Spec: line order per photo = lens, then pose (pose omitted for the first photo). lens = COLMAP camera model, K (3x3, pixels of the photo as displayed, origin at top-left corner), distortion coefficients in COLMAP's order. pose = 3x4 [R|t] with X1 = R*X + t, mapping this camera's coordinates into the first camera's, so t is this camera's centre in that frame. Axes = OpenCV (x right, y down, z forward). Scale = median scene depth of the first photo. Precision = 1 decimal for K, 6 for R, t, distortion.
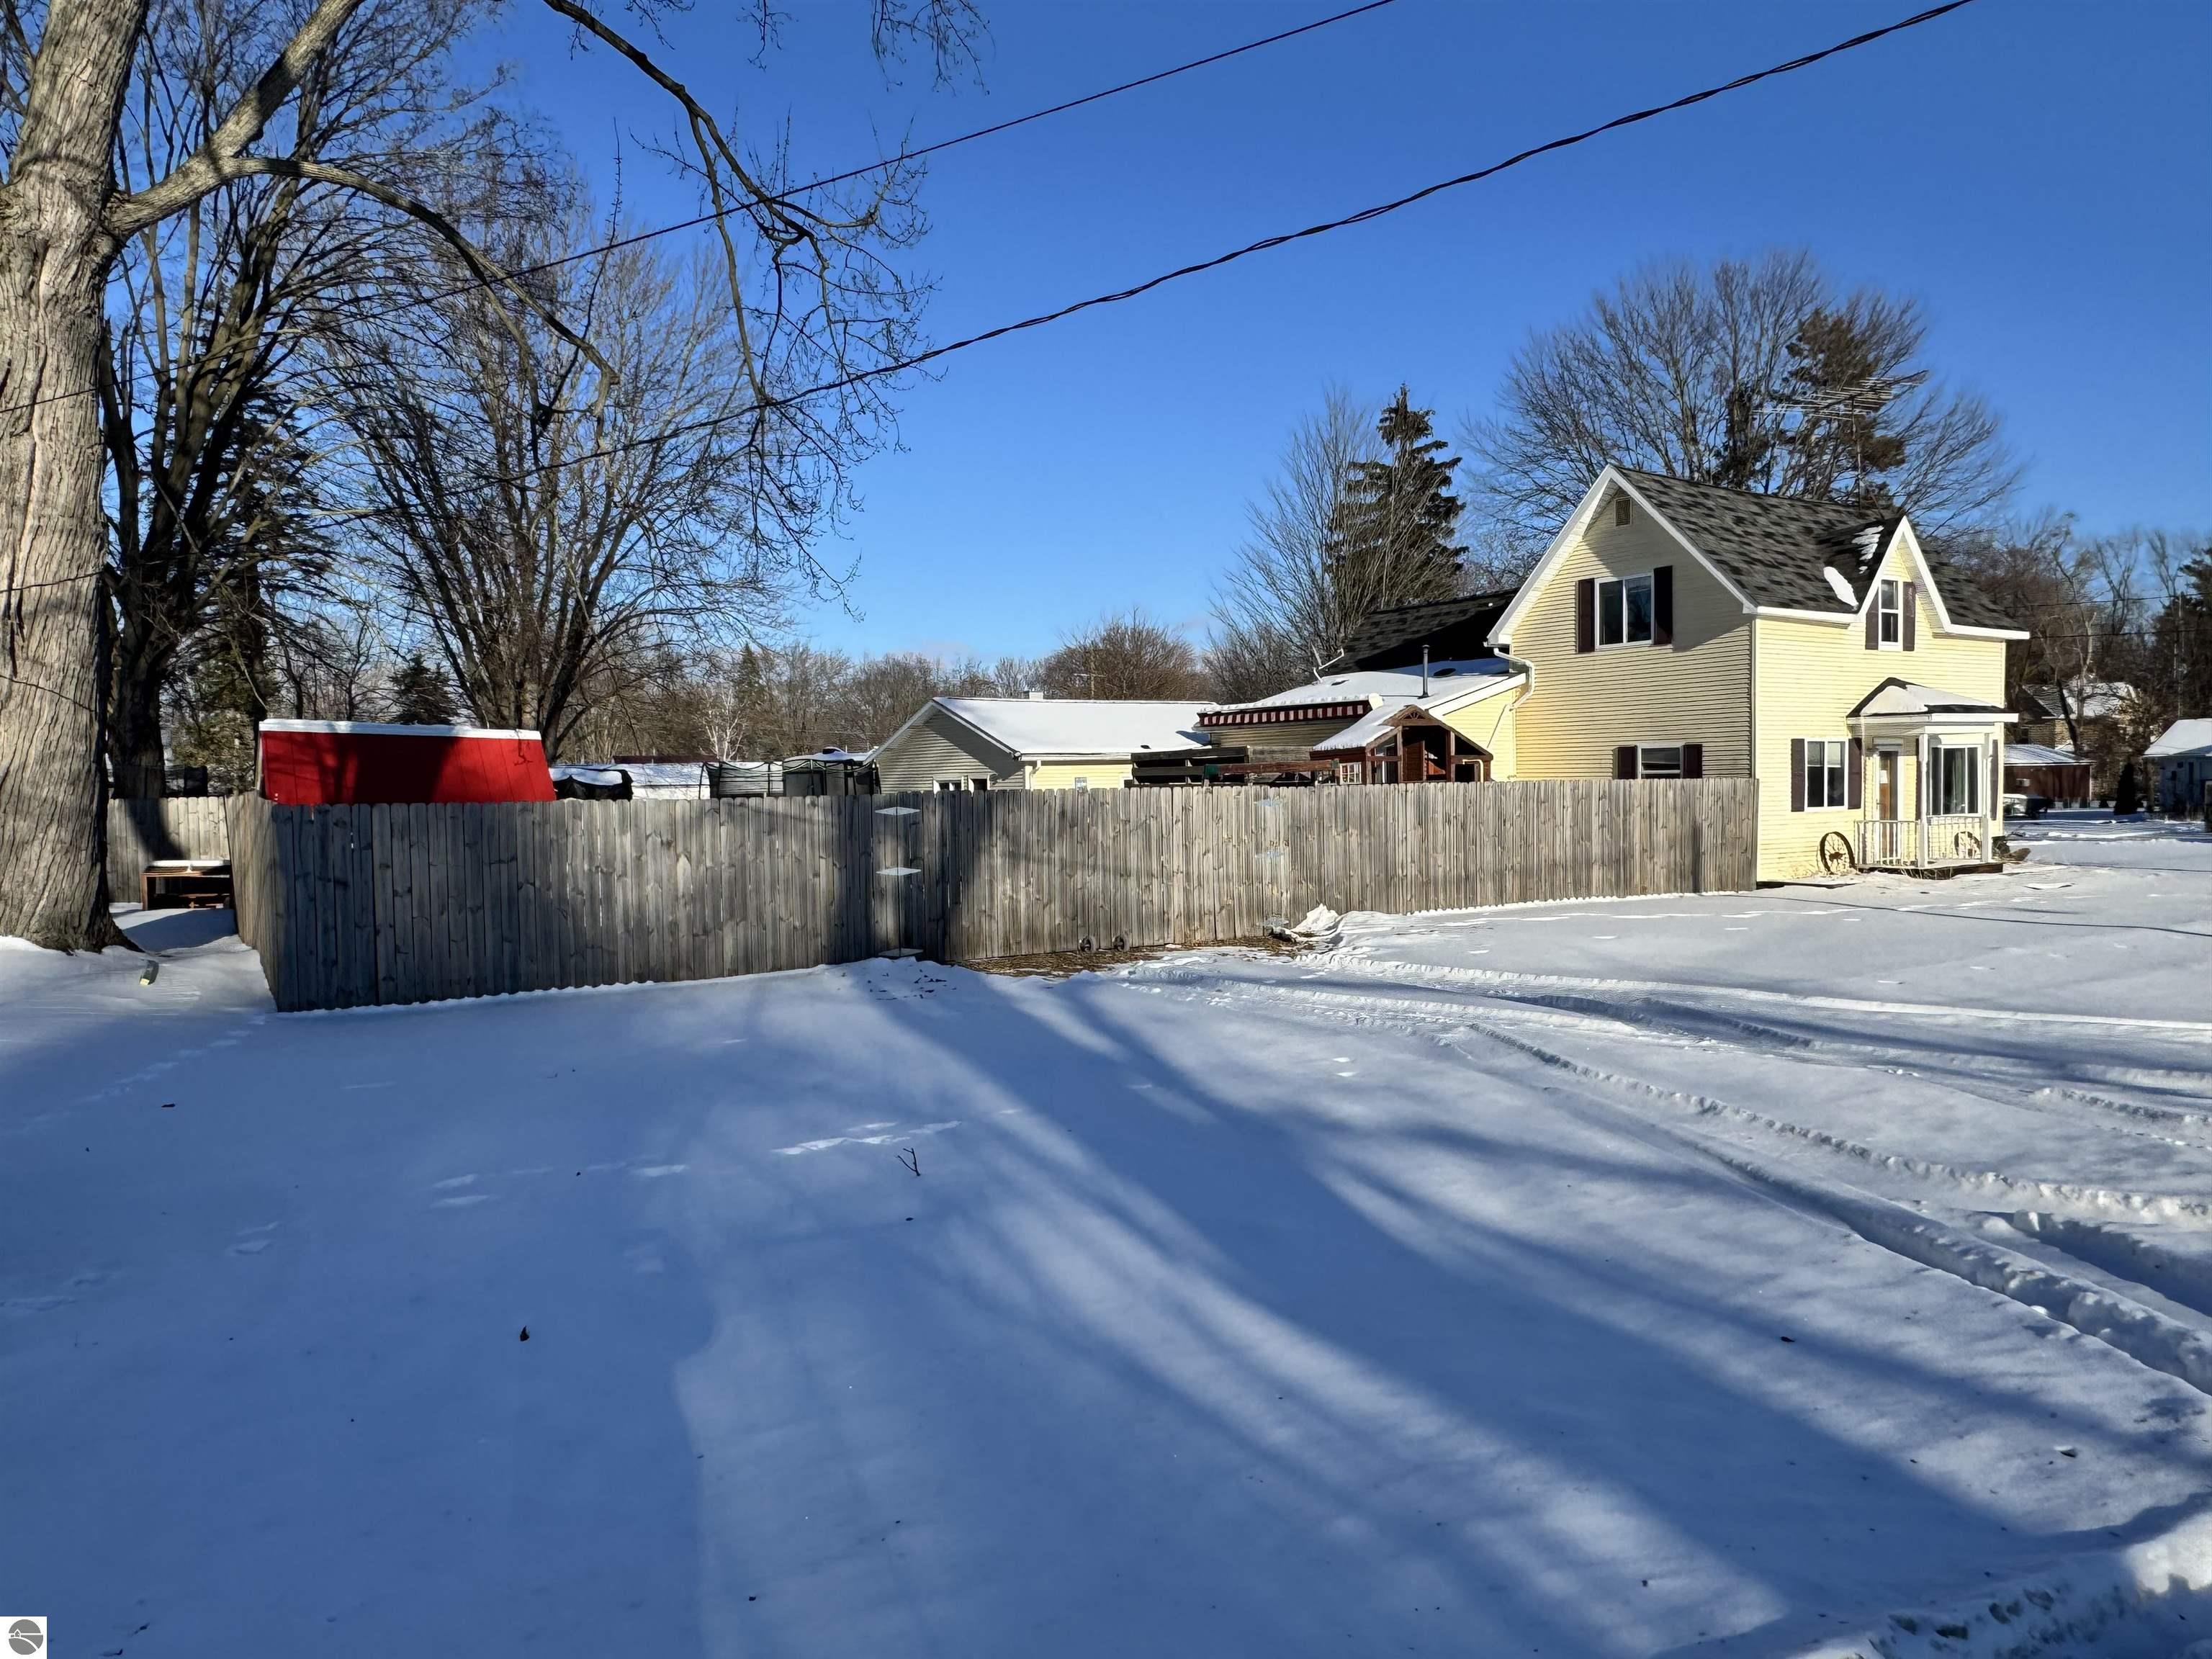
lens RADIAL K [[1449.7, 0, 1106.0], [0, 1449.7, 829.5], [0, 0, 1]] dist [-0.001382, -0.000172]
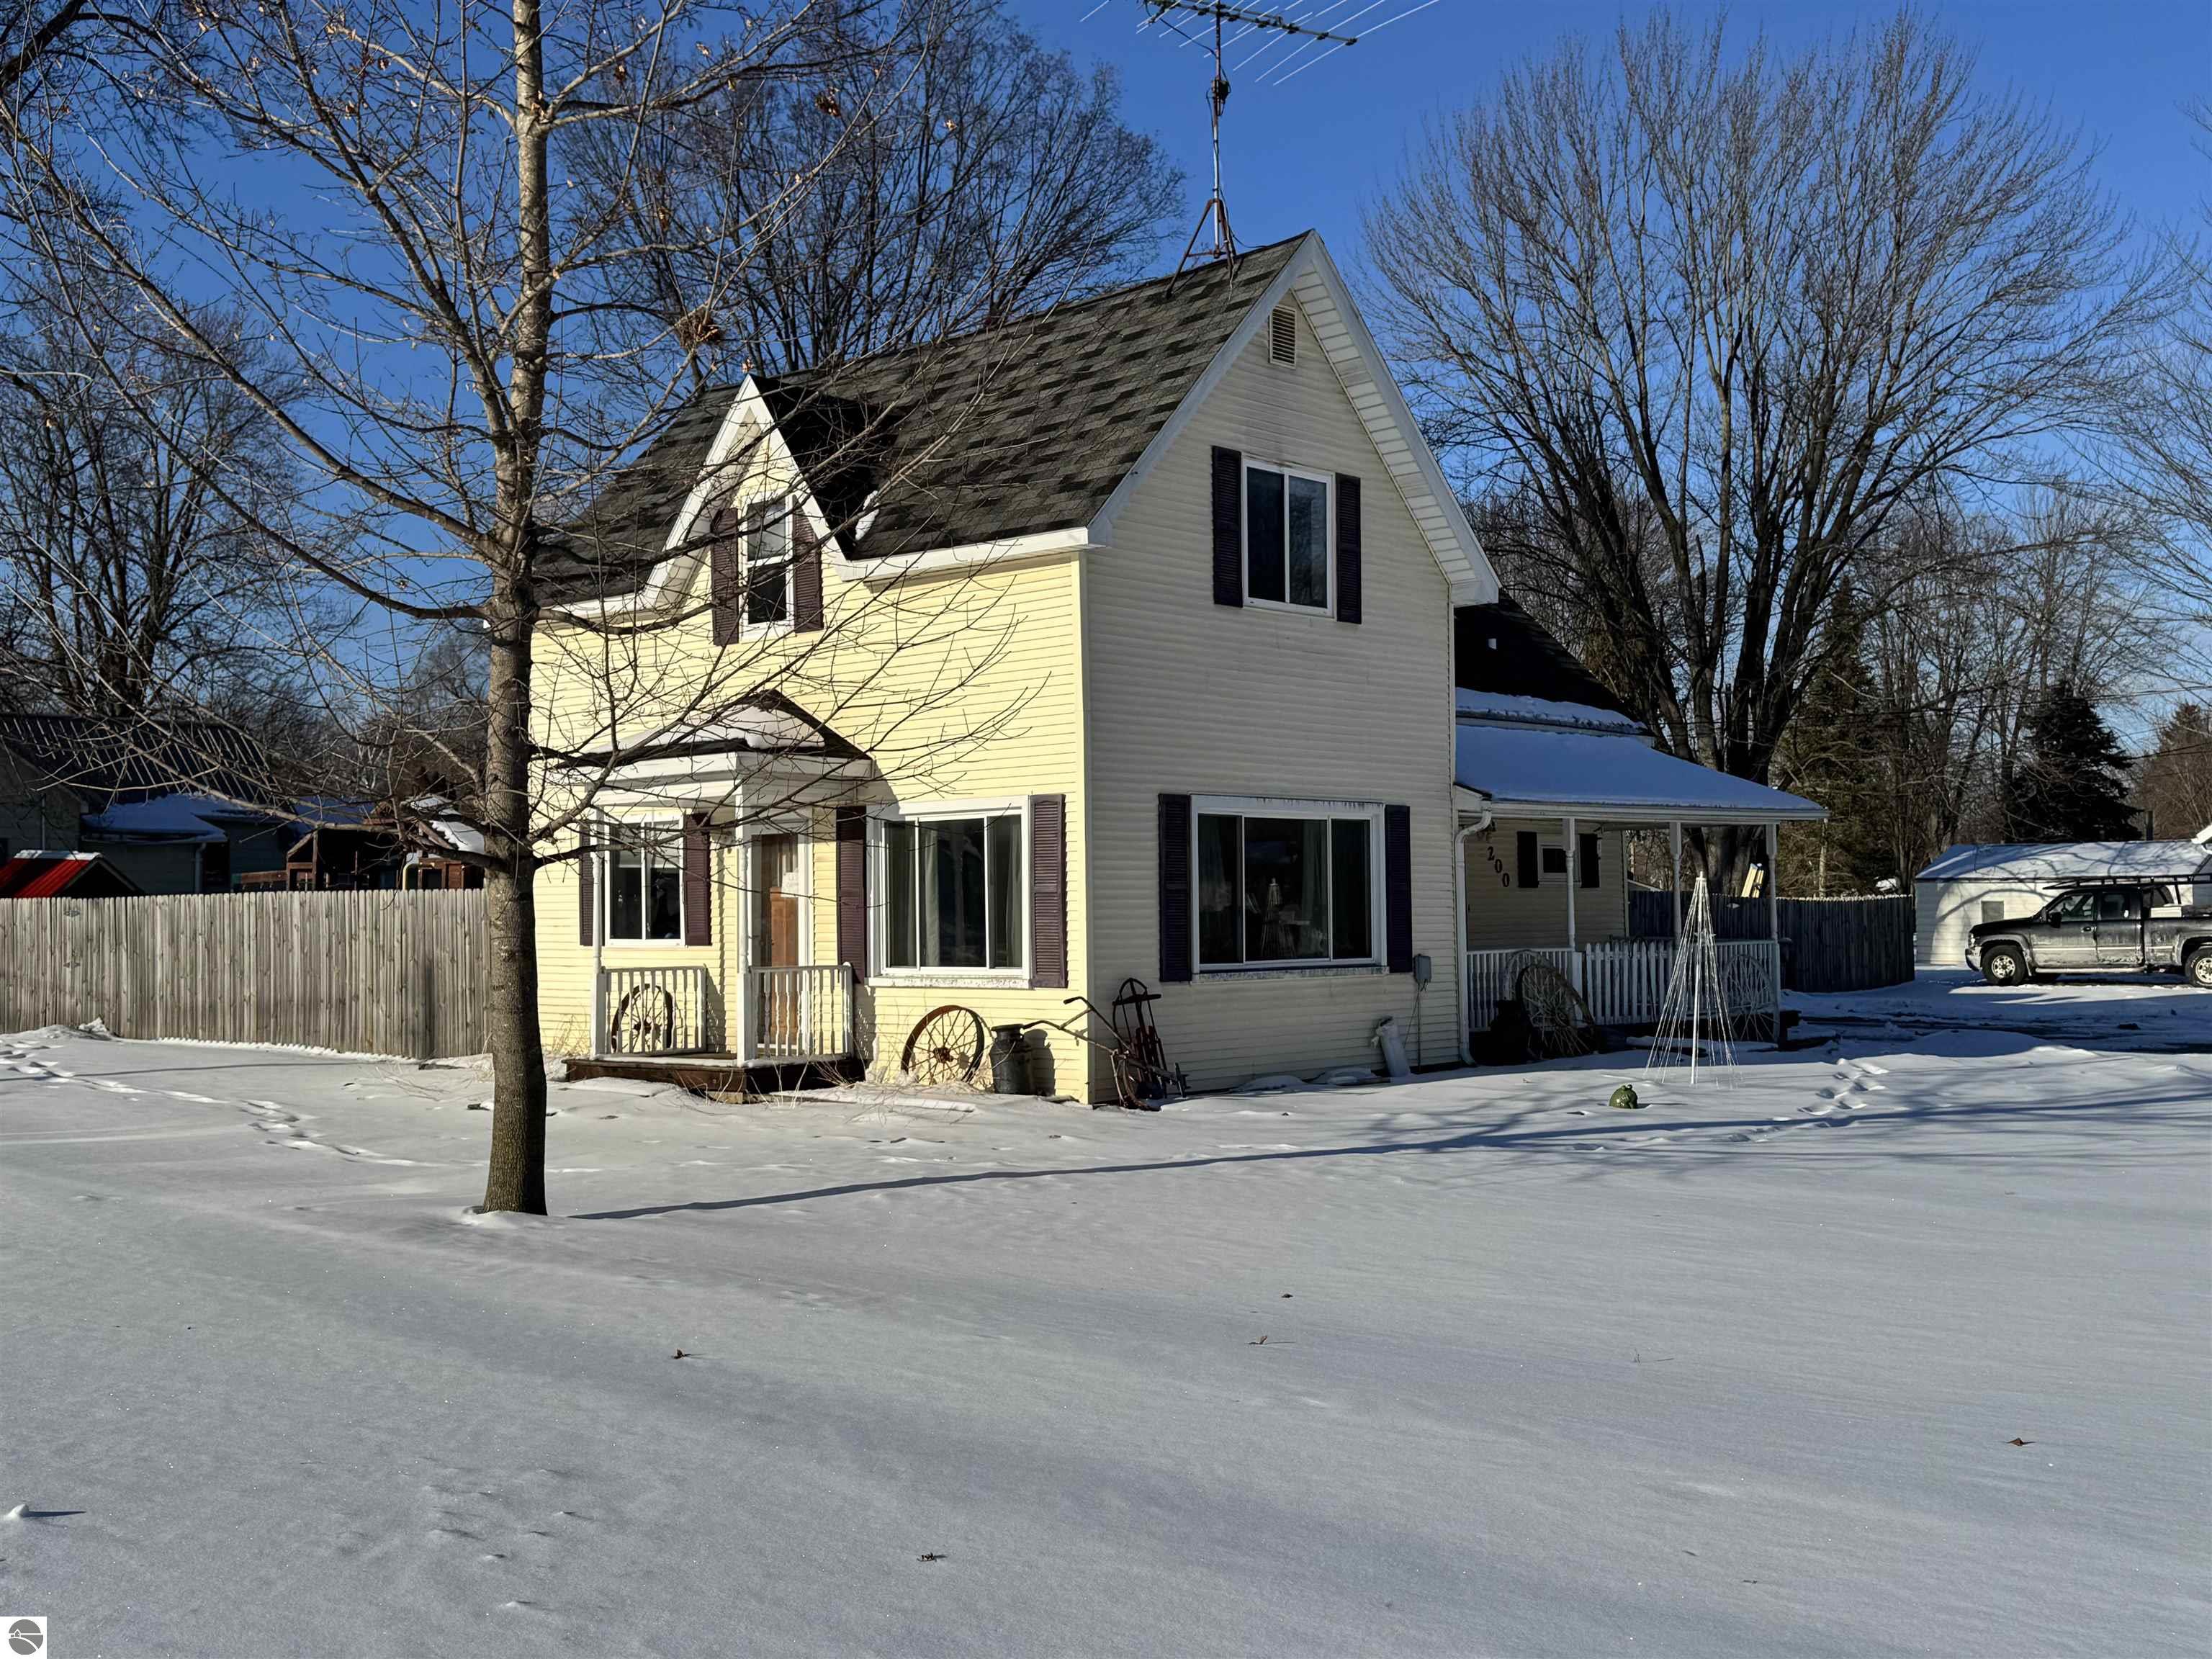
lens RADIAL K [[2292.3, 0, 1106.0], [0, 2292.3, 829.5], [0, 0, 1]] dist [0.134644, 0.002341]
pose [[0.238613, -0.012844, -0.971030, 1.329938], [-0.013547, 0.999771, -0.016553, -0.043332], [0.971020, 0.017104, 0.238385, 0.904770]]
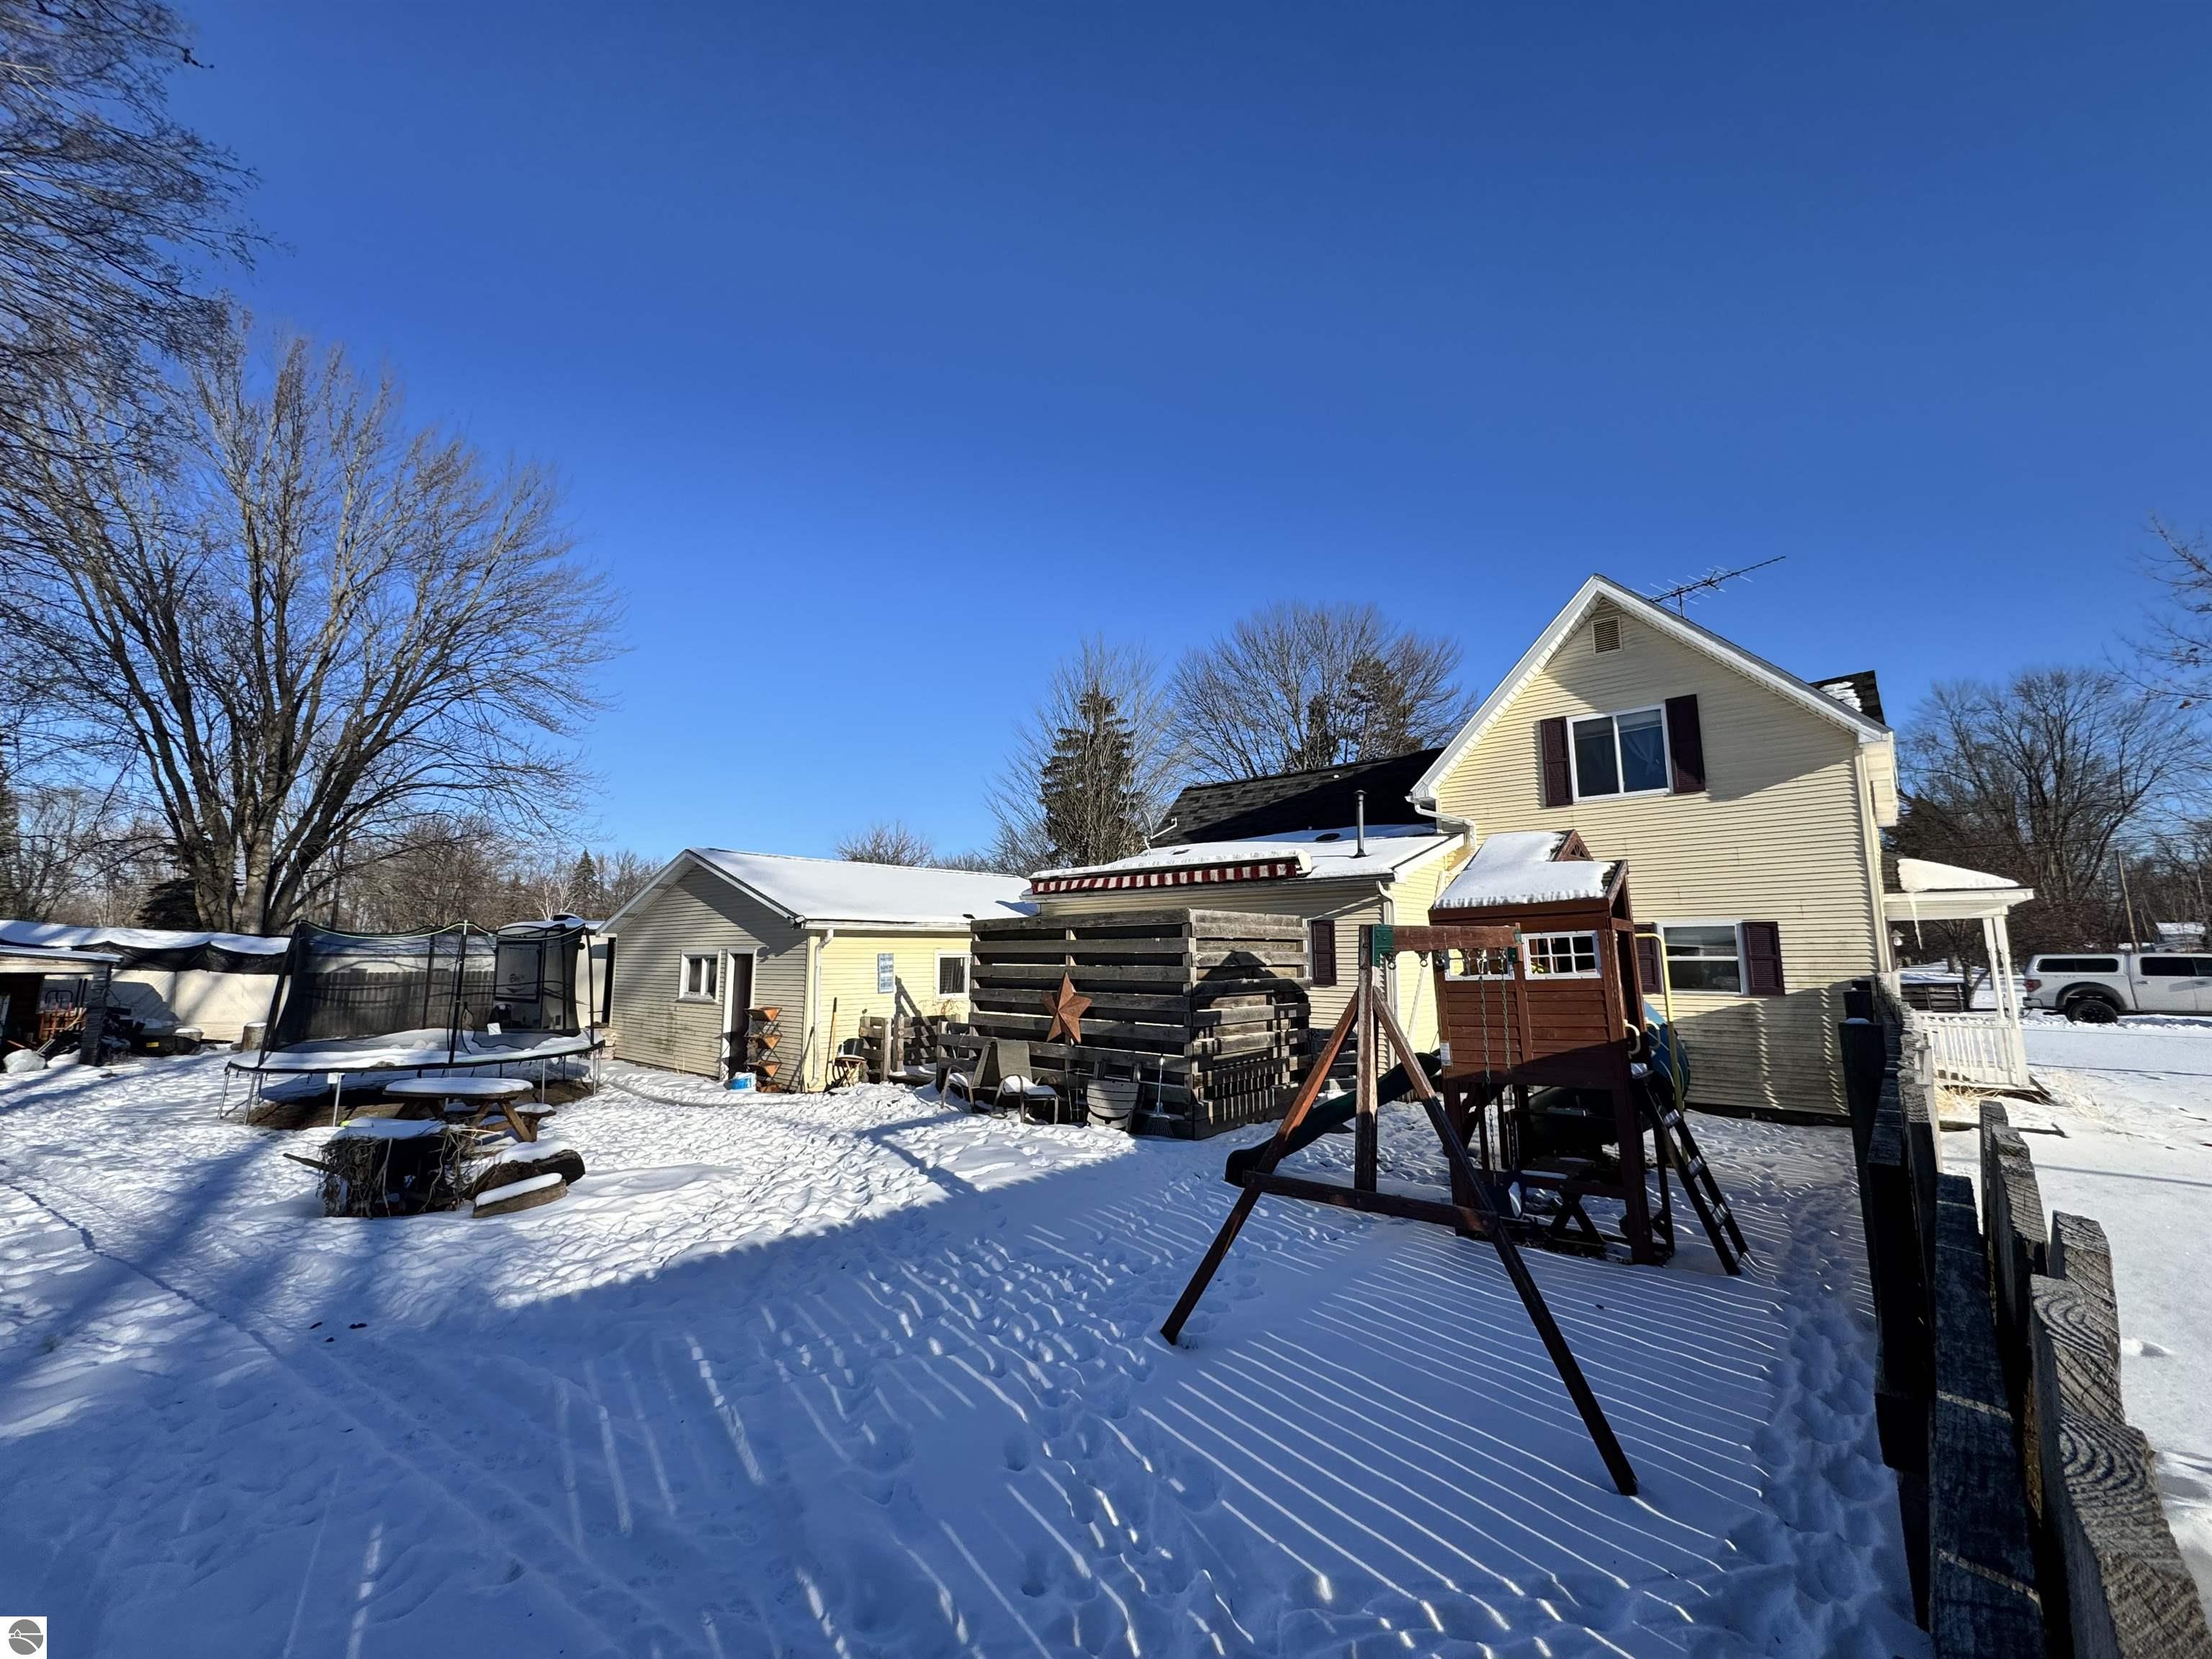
lens RADIAL K [[888.3, 0, 1106.0], [0, 888.3, 829.5], [0, 0, 1]] dist [0.000679, -0.000069]
pose [[0.961150, 0.053853, 0.270722, -0.042272], [-0.005094, 0.984077, -0.177670, -0.021318], [-0.275980, 0.169388, 0.946120, 0.615555]]
